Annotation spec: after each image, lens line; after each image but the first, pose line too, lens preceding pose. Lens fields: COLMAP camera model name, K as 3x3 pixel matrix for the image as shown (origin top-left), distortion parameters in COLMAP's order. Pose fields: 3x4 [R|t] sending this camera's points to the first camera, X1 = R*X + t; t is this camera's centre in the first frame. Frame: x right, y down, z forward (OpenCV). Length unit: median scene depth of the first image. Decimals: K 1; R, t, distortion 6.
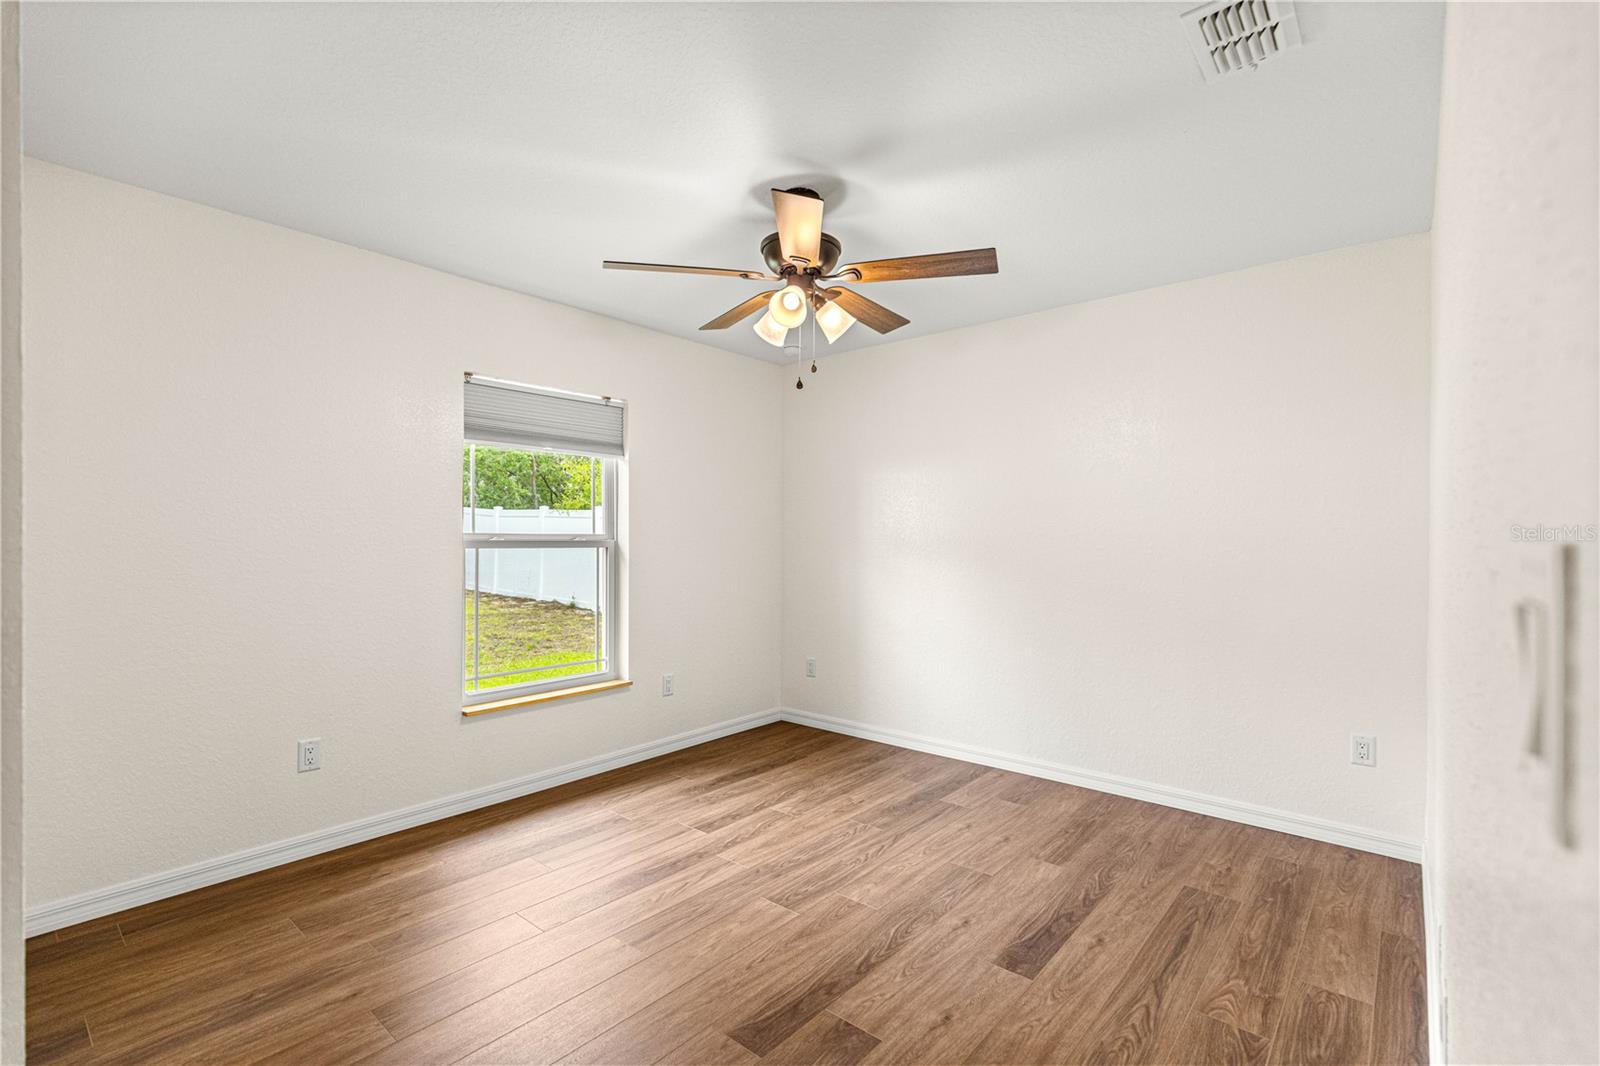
lens RADIAL K [[717.5, 0, 804.6], [0, 717.5, 538.2], [0, 0, 1]] dist [0.007470, -0.000188]
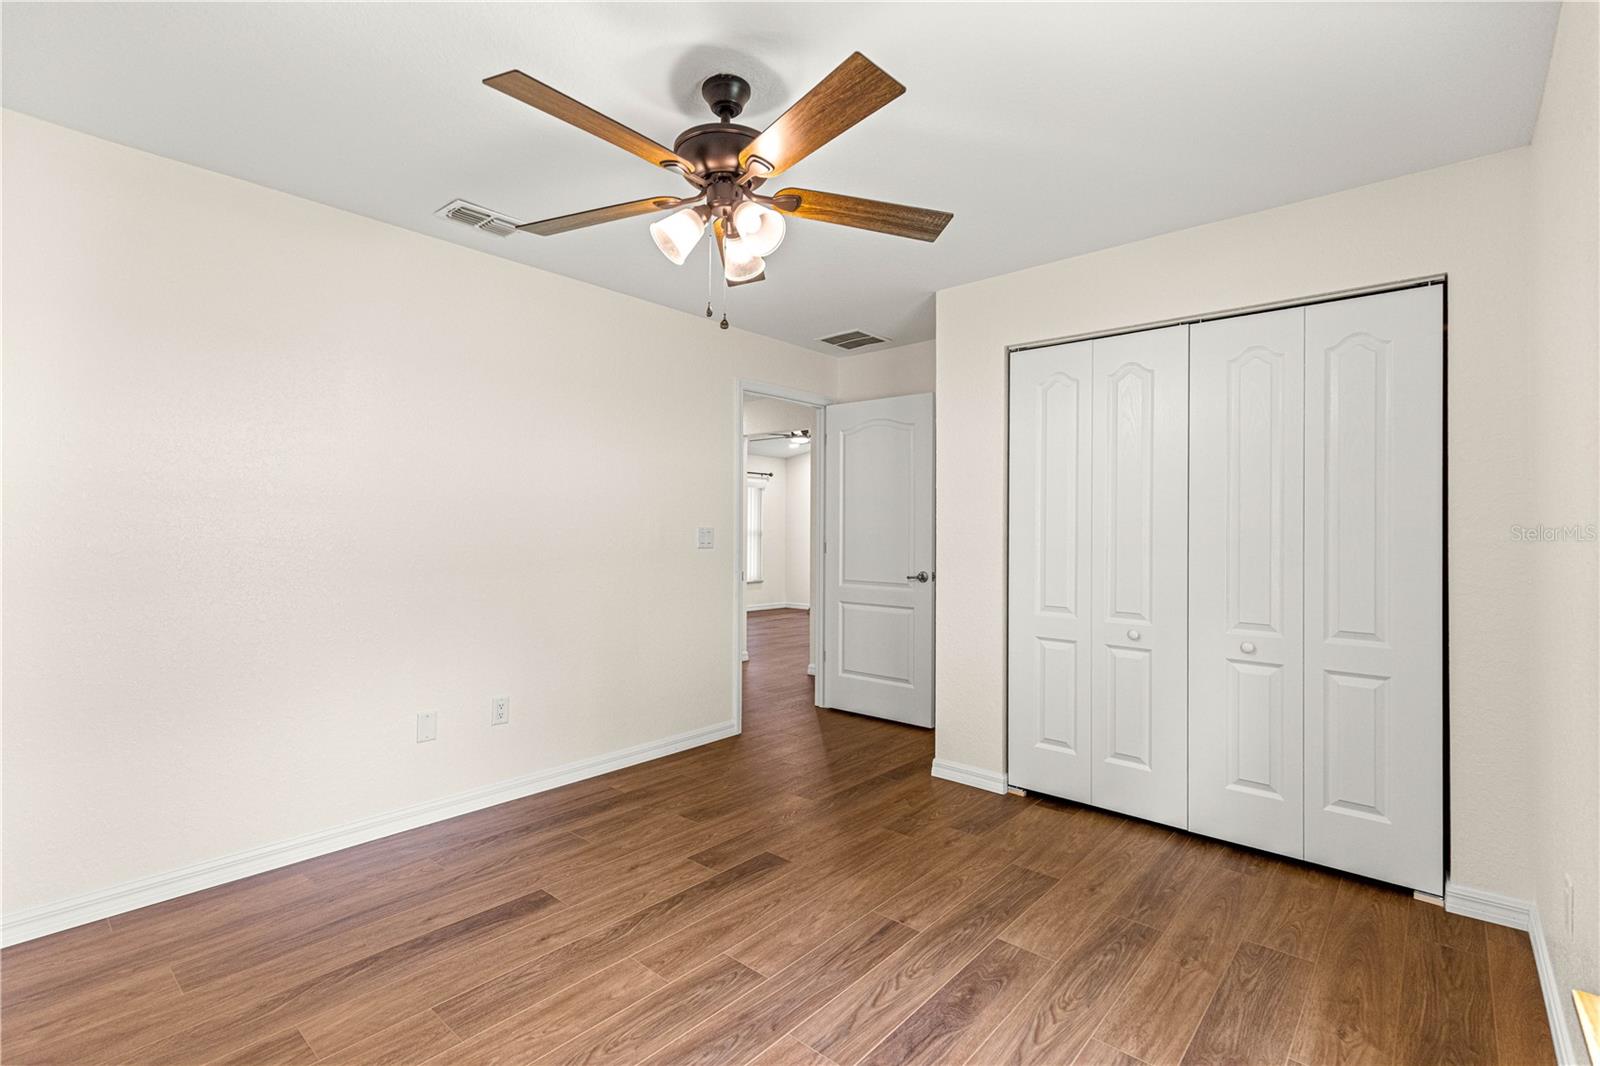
lens RADIAL K [[732.2, 0, 803.0], [0, 732.2, 521.3], [0, 0, 1]] dist [0.011340, -0.000646]
pose [[-0.999945, -0.007060, 0.007756, -0.111356], [-0.007156, 0.999896, -0.012482, 0.012605], [-0.007668, -0.012537, -0.999892, 1.992537]]
